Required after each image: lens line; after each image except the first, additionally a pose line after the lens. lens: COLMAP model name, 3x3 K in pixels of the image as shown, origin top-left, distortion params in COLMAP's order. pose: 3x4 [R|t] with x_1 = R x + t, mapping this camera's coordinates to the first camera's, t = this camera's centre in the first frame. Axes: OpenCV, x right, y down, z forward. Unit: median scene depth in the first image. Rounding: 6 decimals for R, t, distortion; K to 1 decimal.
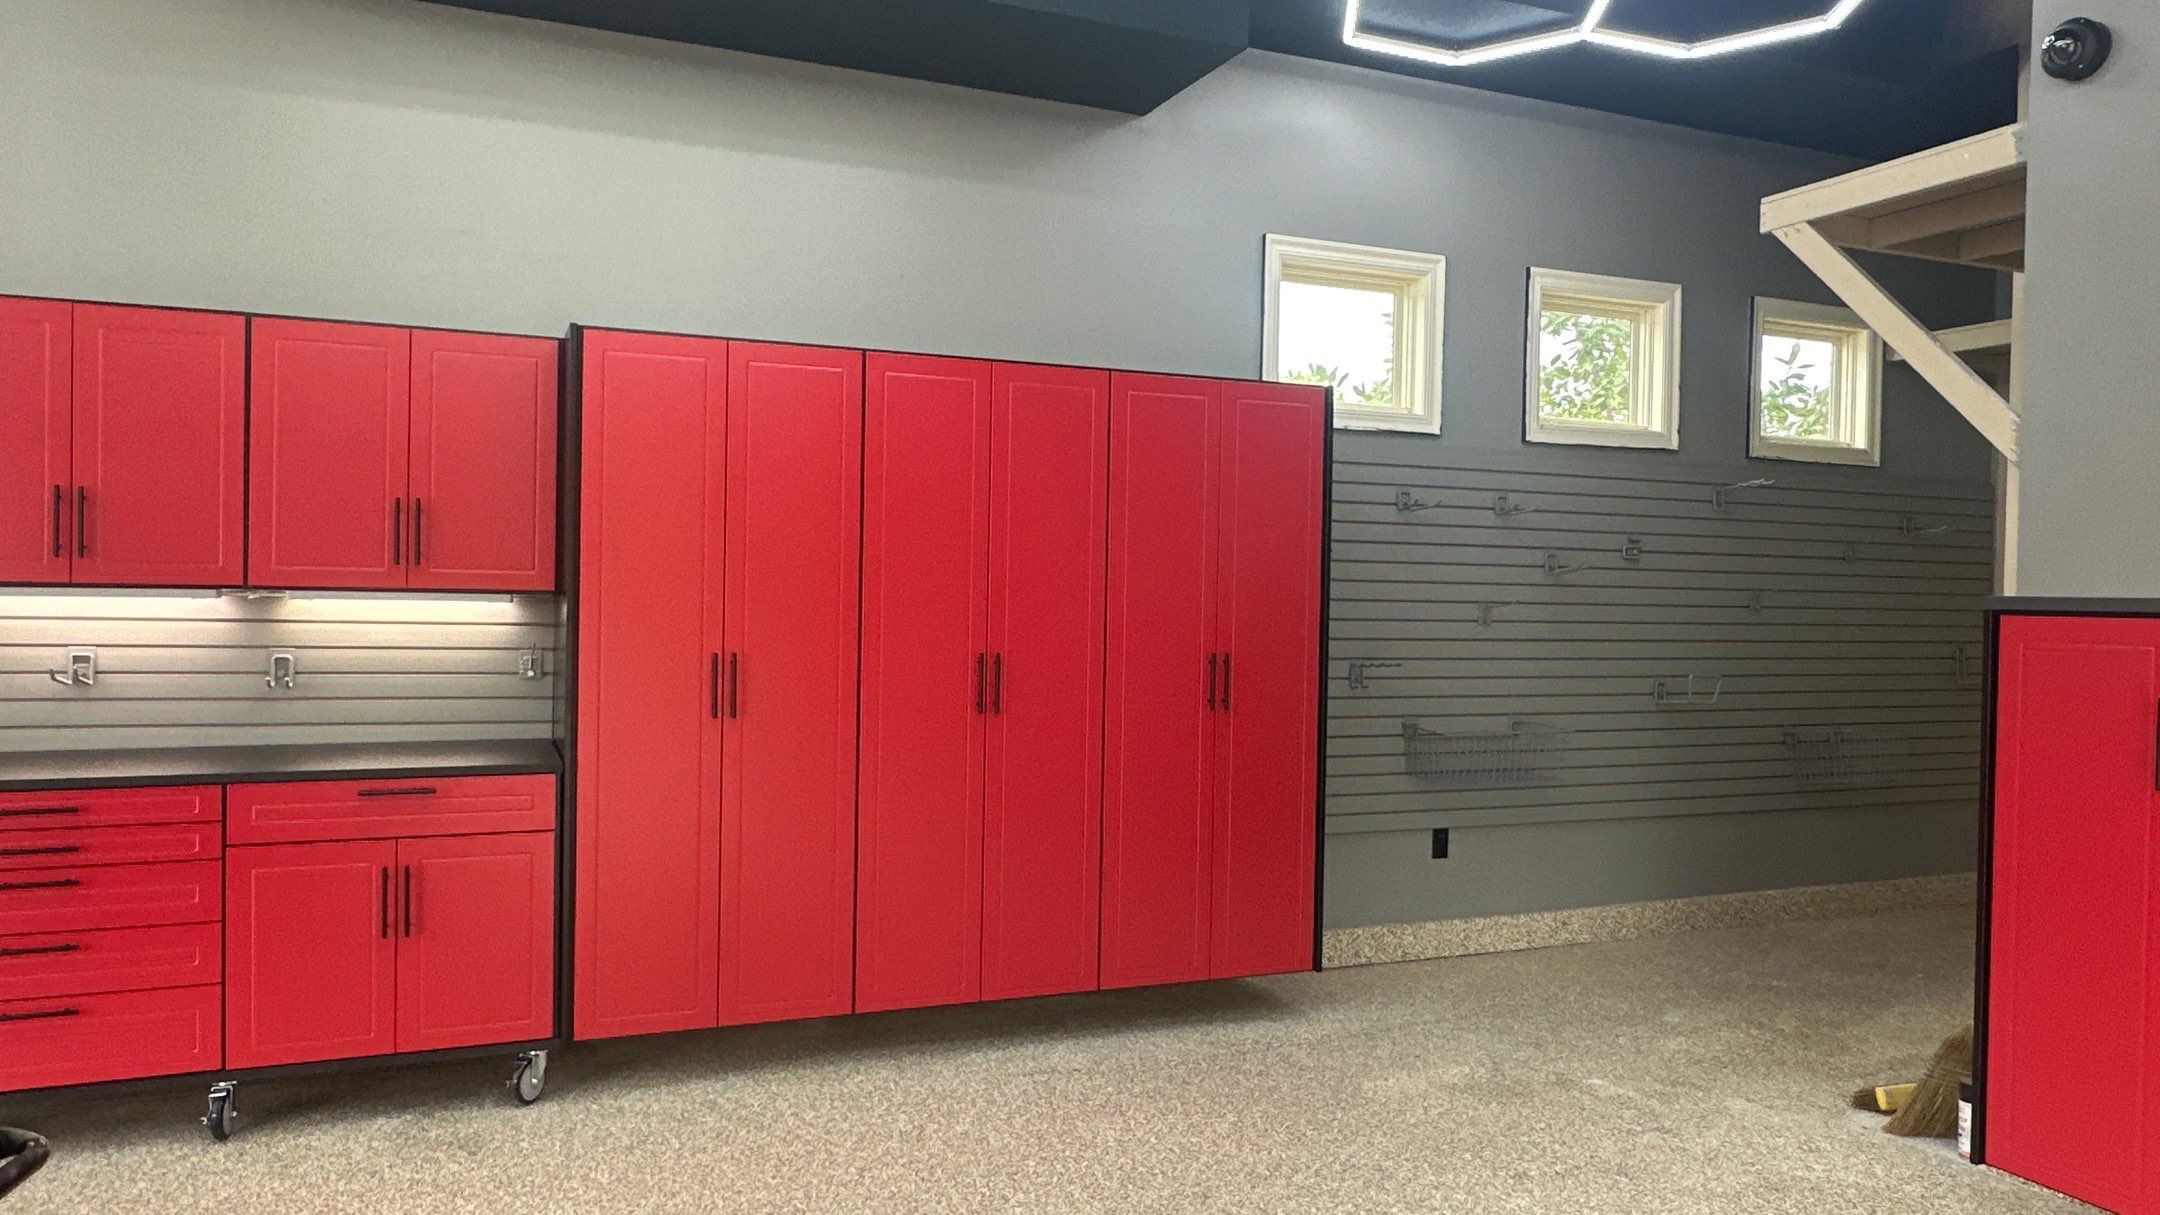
lens RADIAL K [[1474.8, 0, 1083.1], [0, 1474.8, 612.0], [0, 0, 1]] dist [-0.006441, 0.002115]
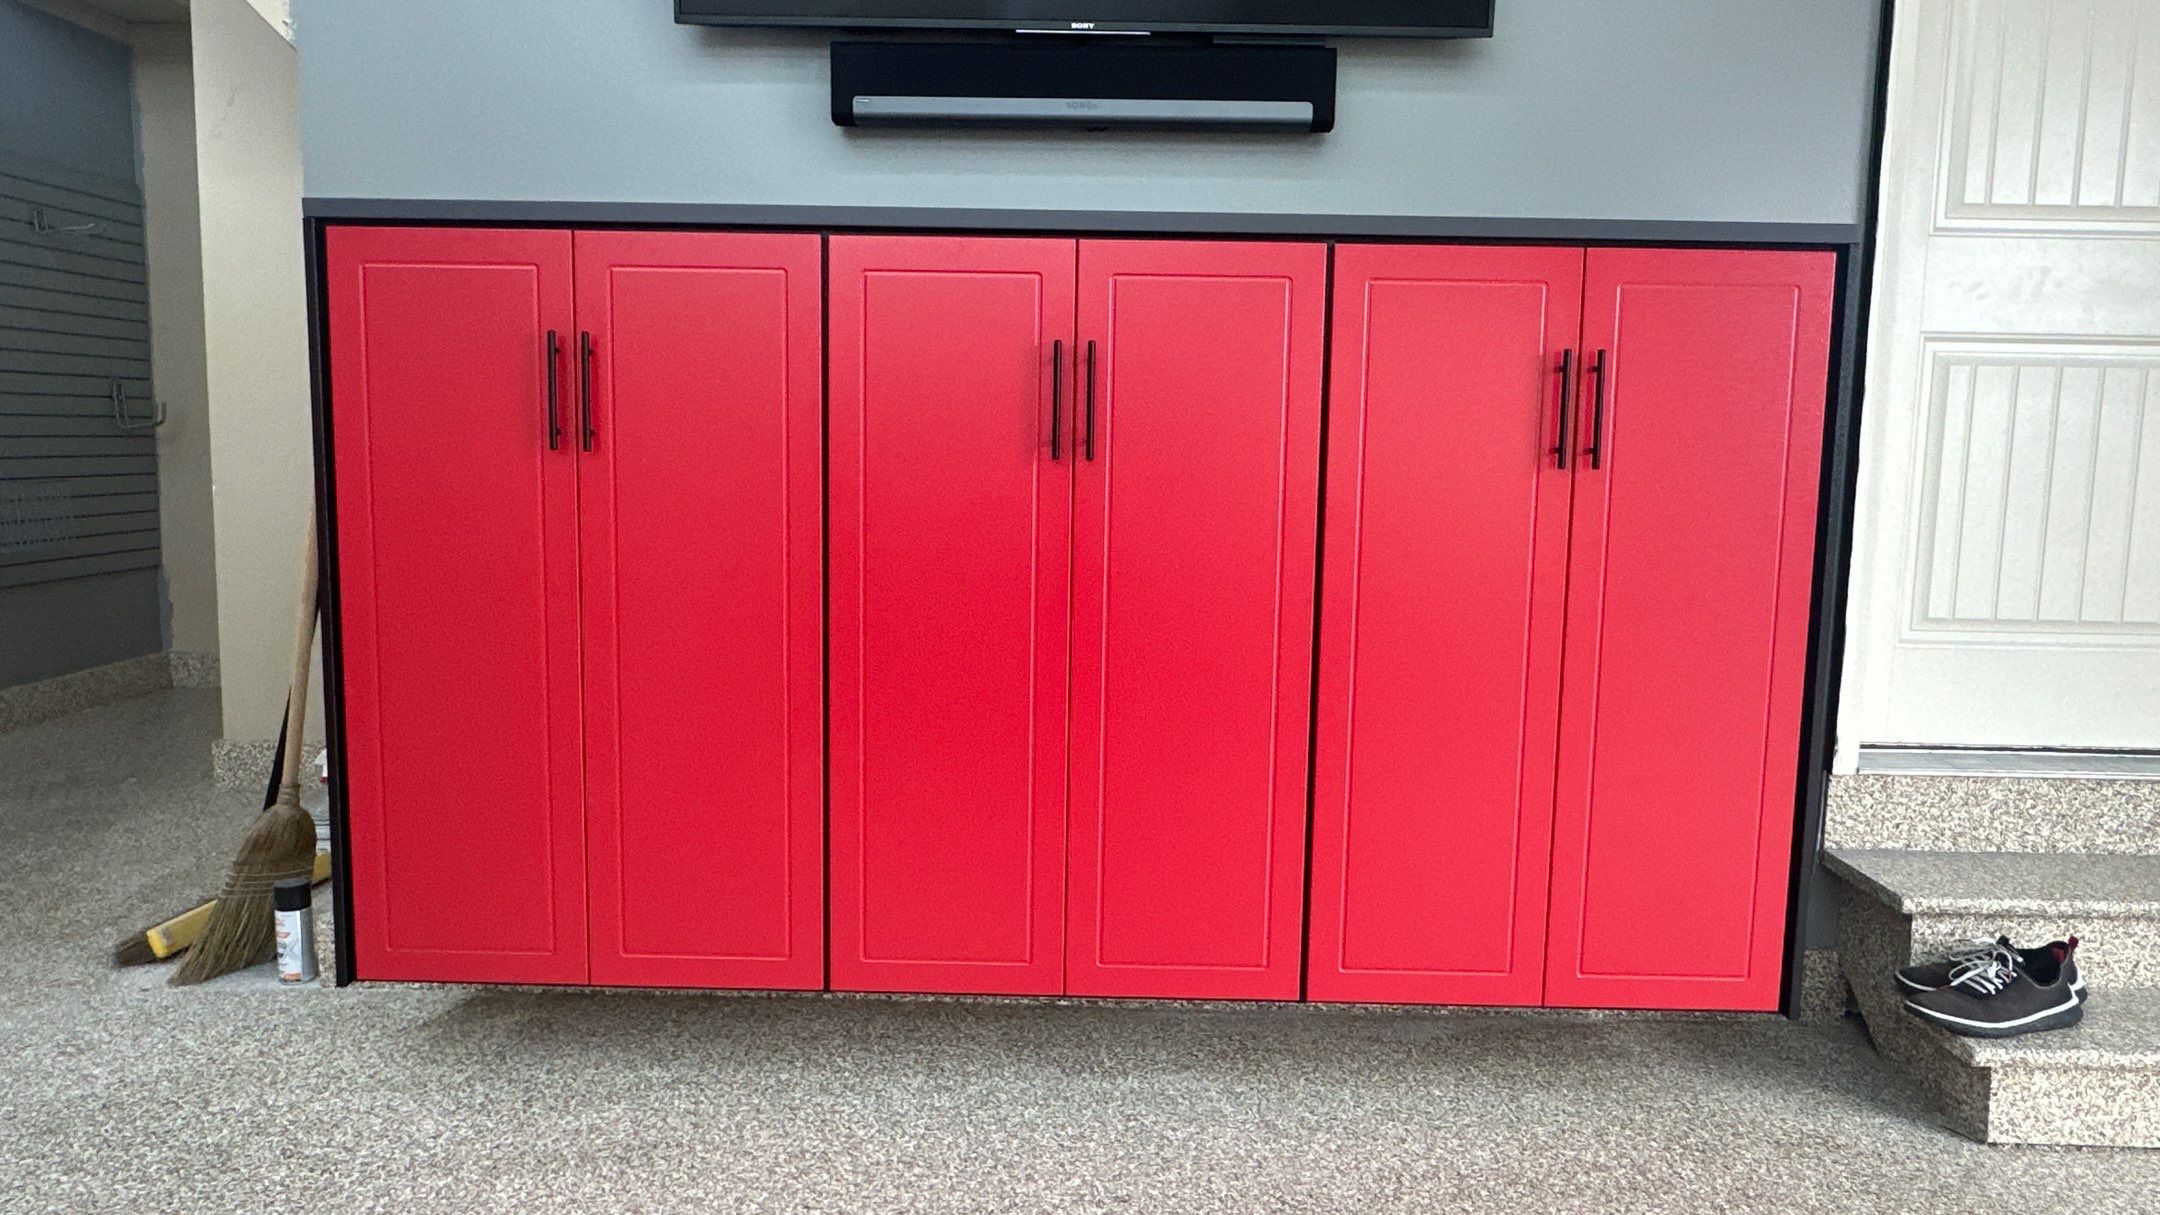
lens RADIAL K [[1474.8, 0, 1082.3], [0, 1474.8, 607.0], [0, 0, 1]] dist [-0.006441, 0.002115]
pose [[0.395581, -0.117428, 0.910893, 0.075271], [0.001655, 0.991882, 0.127150, 0.068989], [-0.918430, -0.048790, 0.392564, 0.280454]]
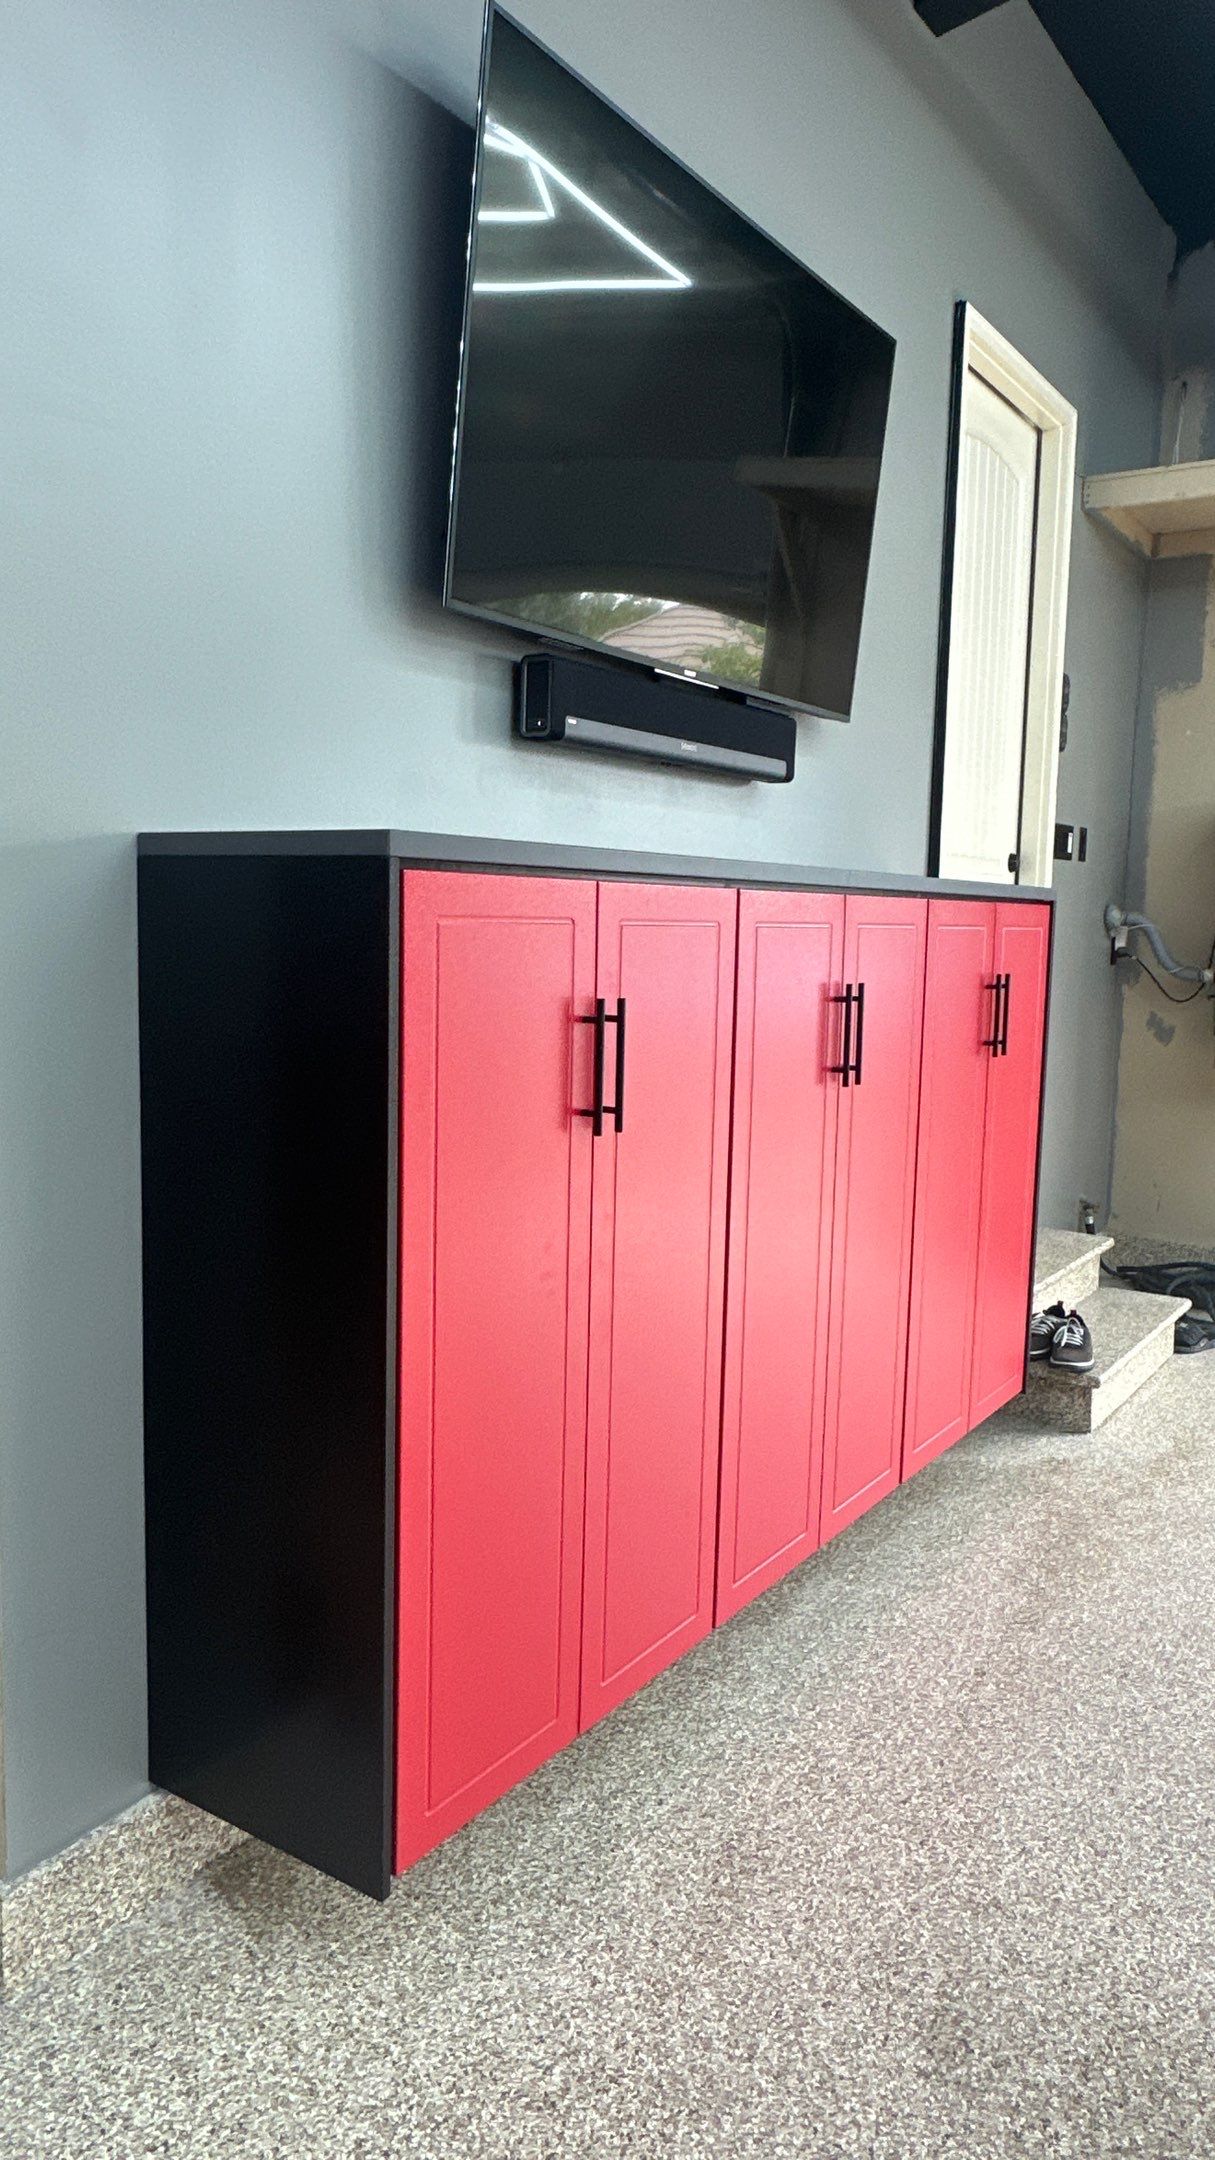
lens RADIAL K [[1474.8, 0, 605.5], [0, 1474.8, 1078.7], [0, 0, 1]] dist [-0.006441, 0.002115]
pose [[-0.549118, -0.124792, 0.826375, 0.113197], [-0.021816, 0.990593, 0.135094, 0.002076], [-0.835460, 0.056154, -0.546675, 0.900266]]
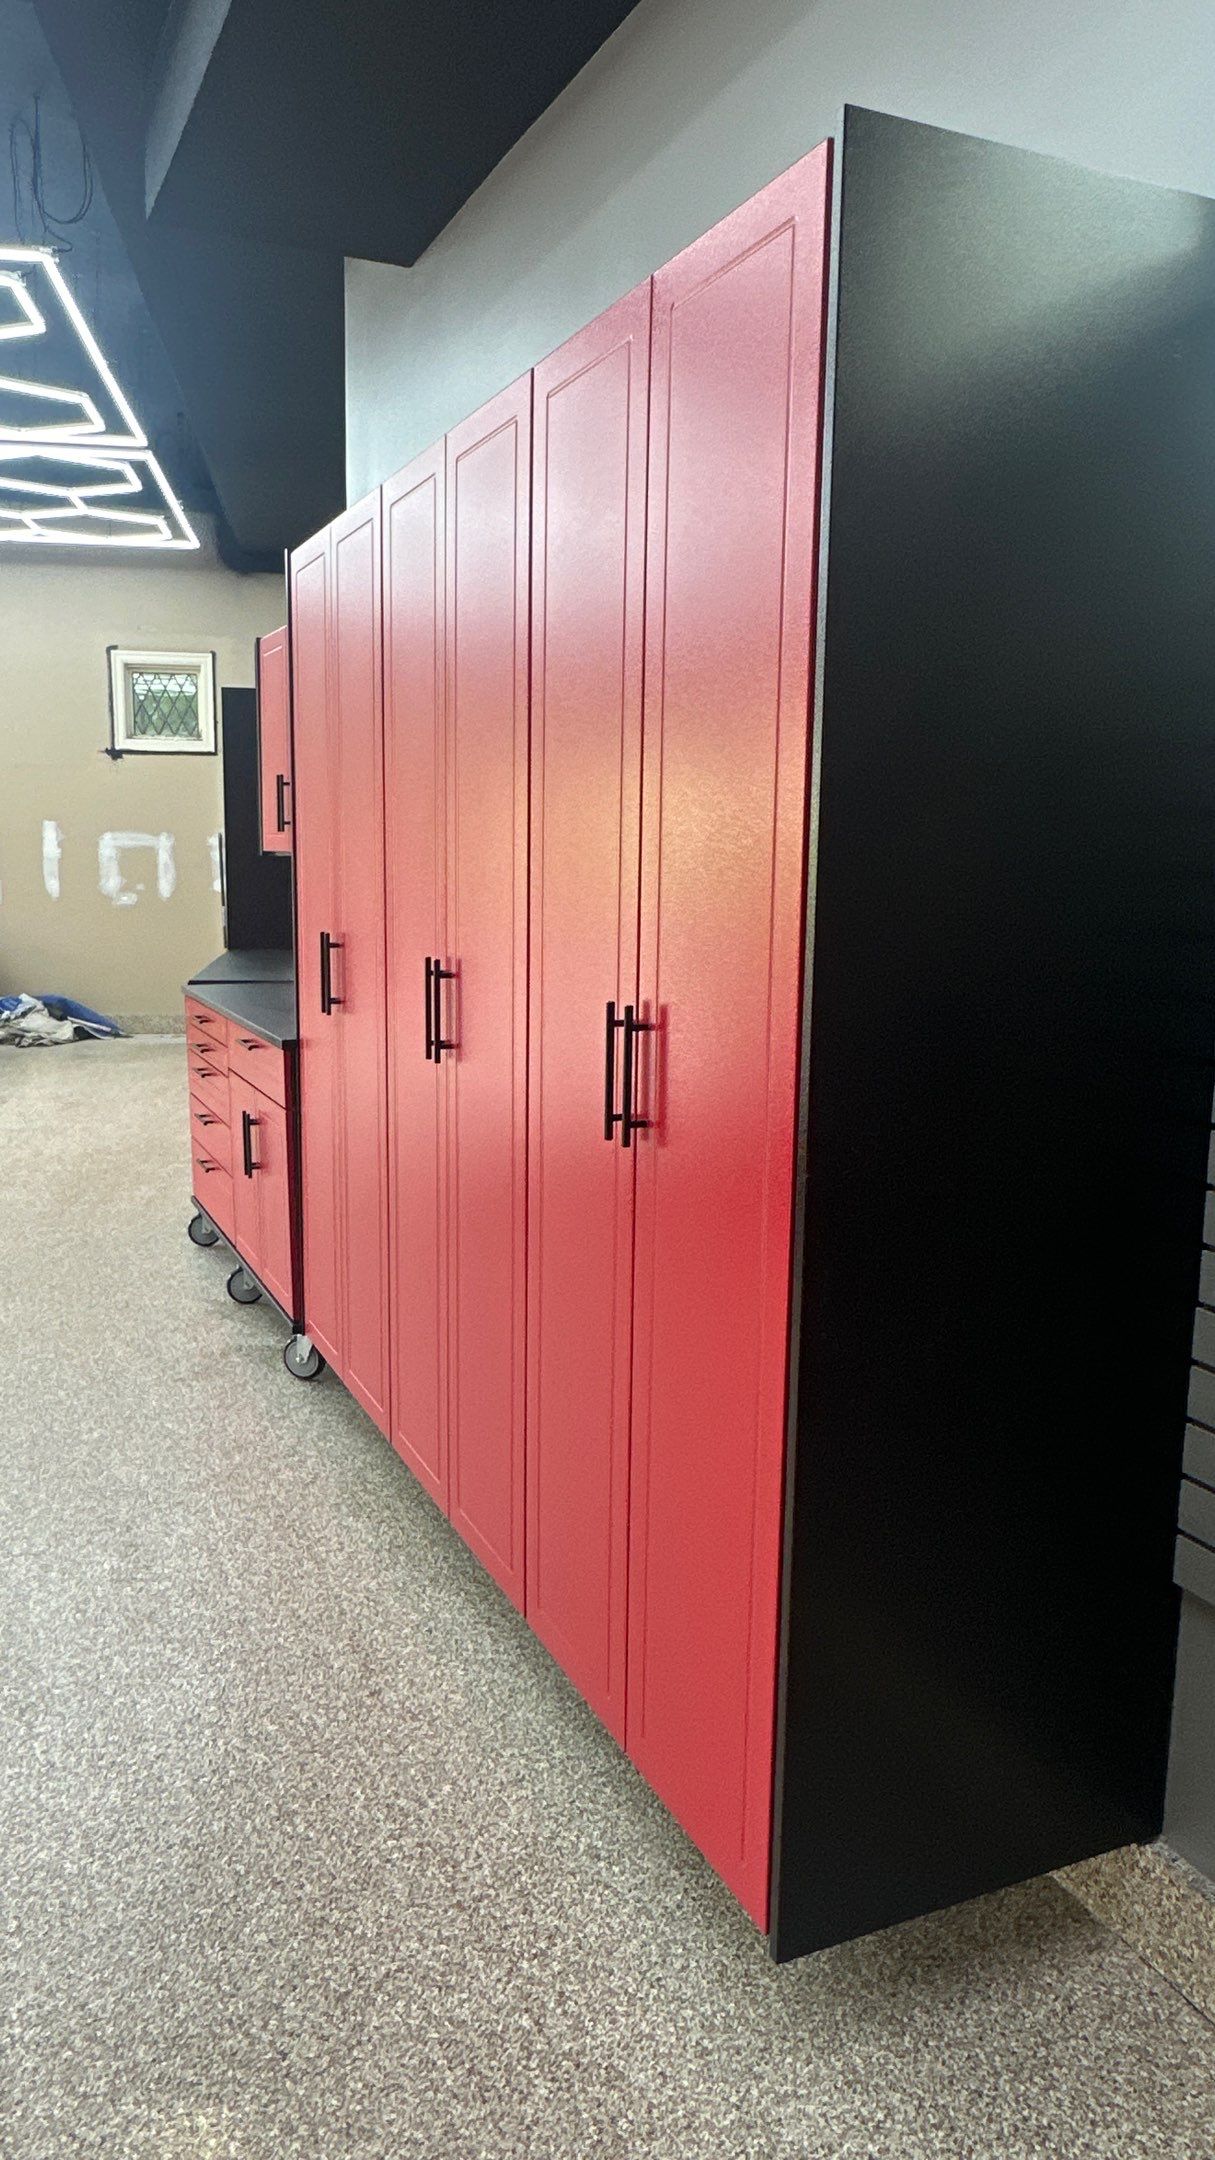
lens RADIAL K [[1474.8, 0, 615.7], [0, 1474.8, 1085.5], [0, 0, 1]] dist [-0.006441, 0.002115]
pose [[0.036579, 0.140496, -0.989405, 0.526979], [-0.034314, 0.989661, 0.139264, -0.006055], [0.998741, 0.028856, 0.041022, 1.052237]]
